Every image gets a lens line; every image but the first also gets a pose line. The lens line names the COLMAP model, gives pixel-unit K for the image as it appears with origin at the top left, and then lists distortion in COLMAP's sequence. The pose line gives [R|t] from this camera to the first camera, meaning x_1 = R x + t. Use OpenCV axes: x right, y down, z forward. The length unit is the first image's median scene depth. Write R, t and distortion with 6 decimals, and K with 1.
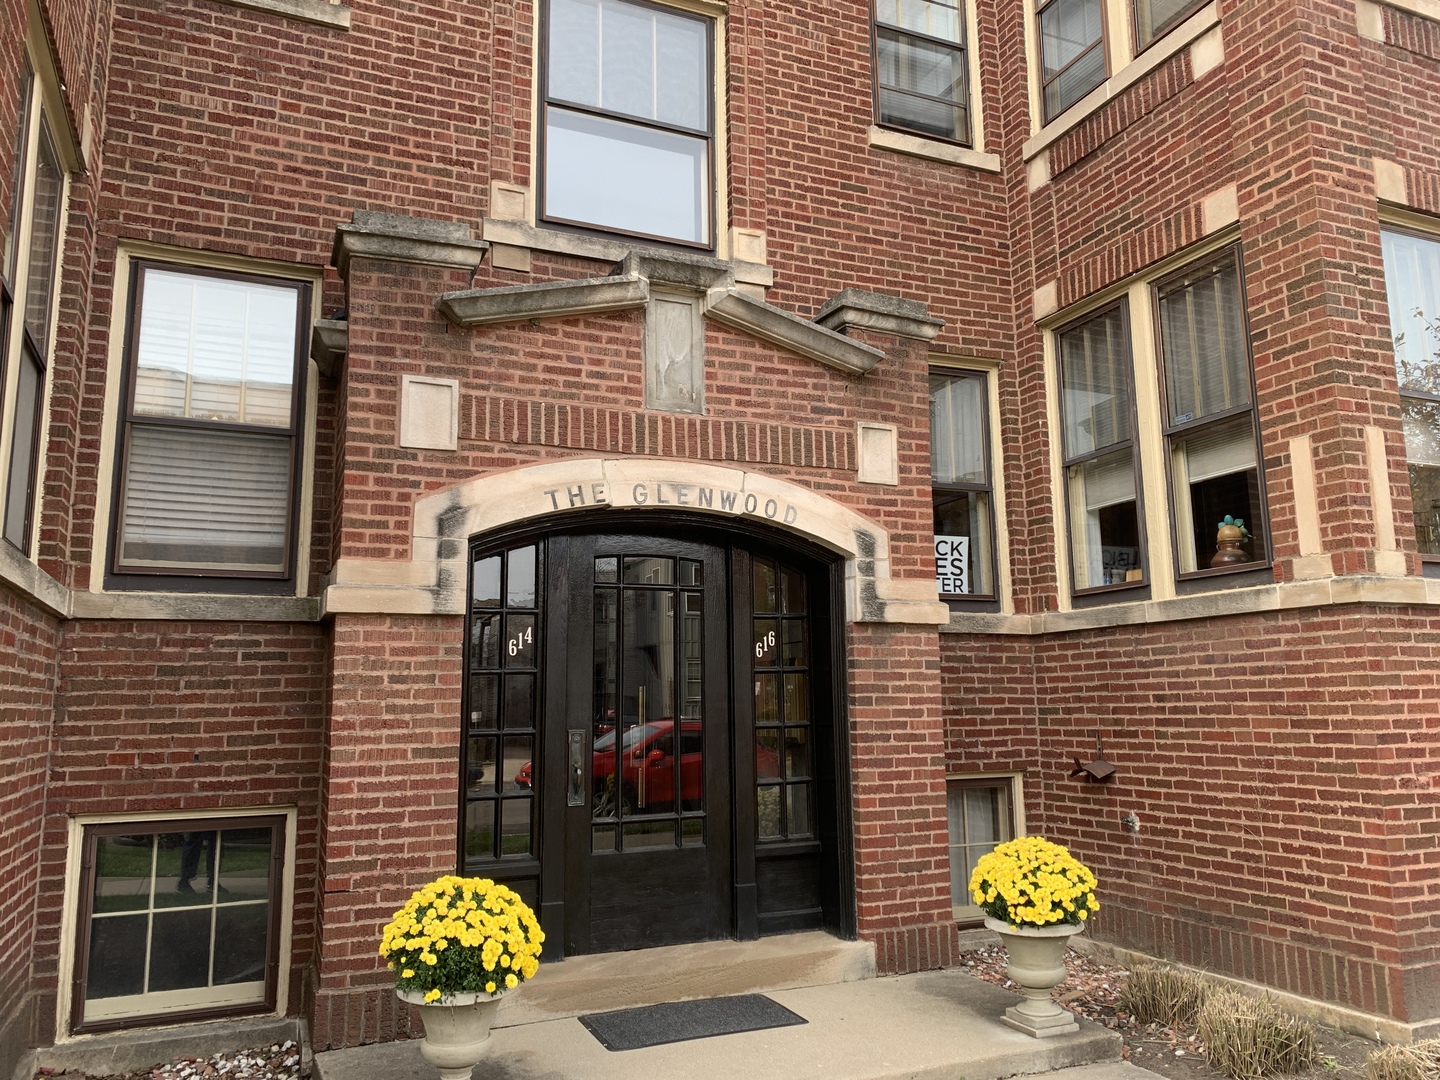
lens RADIAL K [[1098.2, 0, 720.0], [0, 1098.2, 540.0], [0, 0, 1]] dist [0.079129, -0.088648]
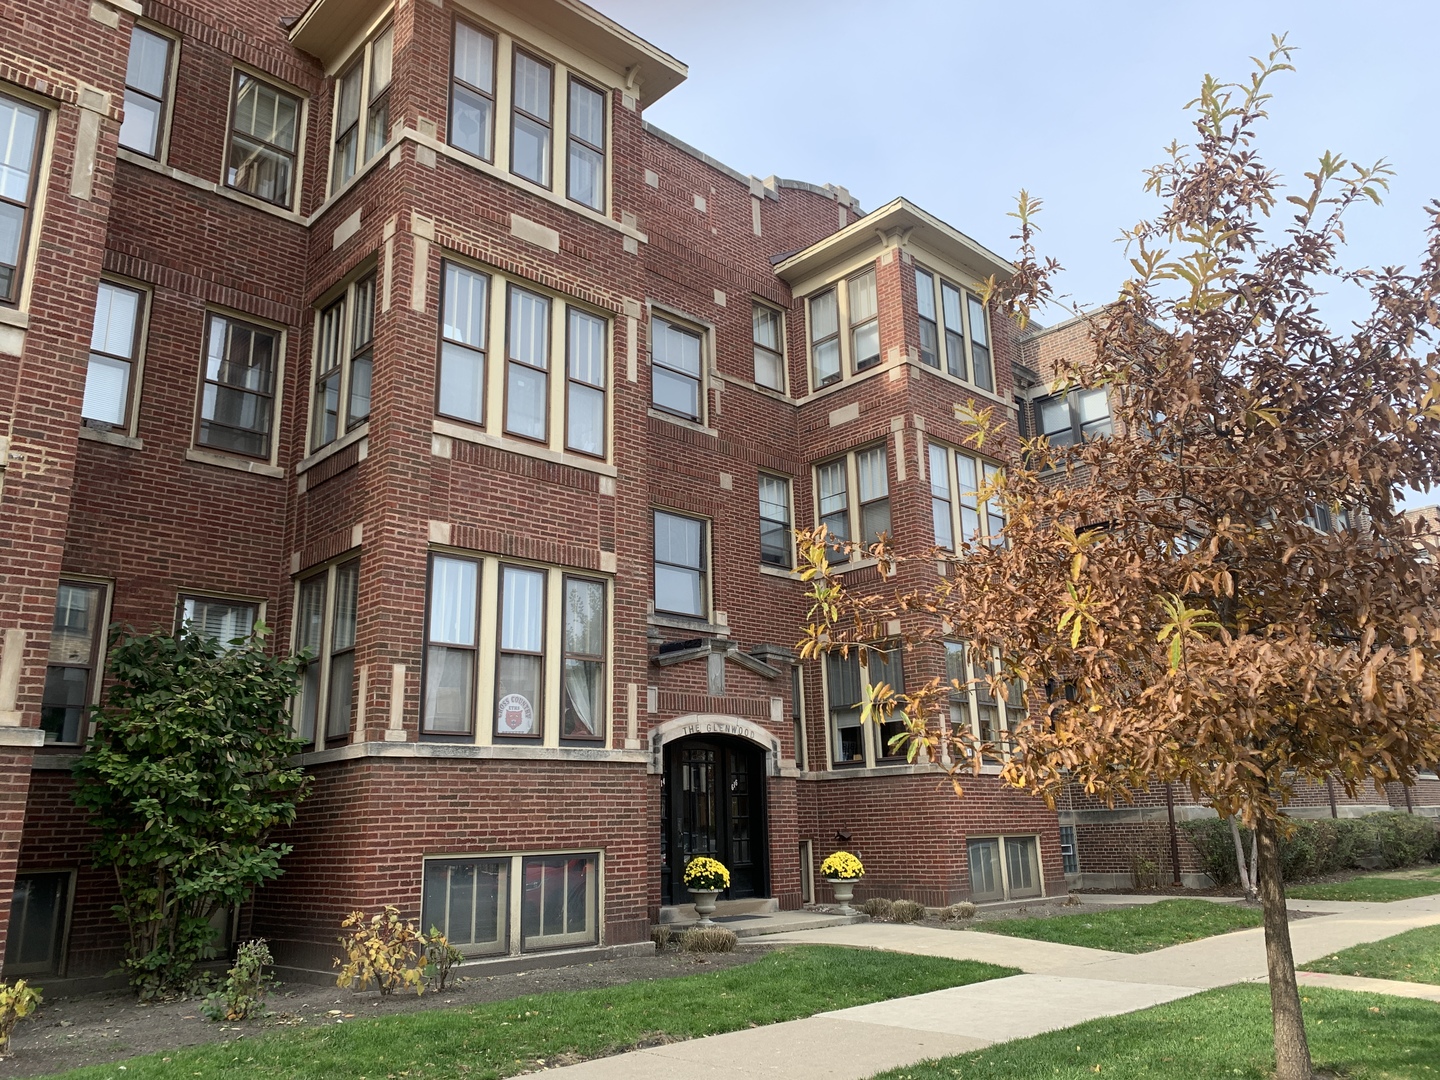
lens RADIAL K [[1098.2, 0, 720.0], [0, 1098.2, 540.0], [0, 0, 1]] dist [0.079129, -0.088648]
pose [[0.937158, 0.081353, 0.339288, -0.923695], [-0.041634, 0.991564, -0.122753, -0.155687], [-0.346411, 0.100913, 0.932639, -1.461060]]
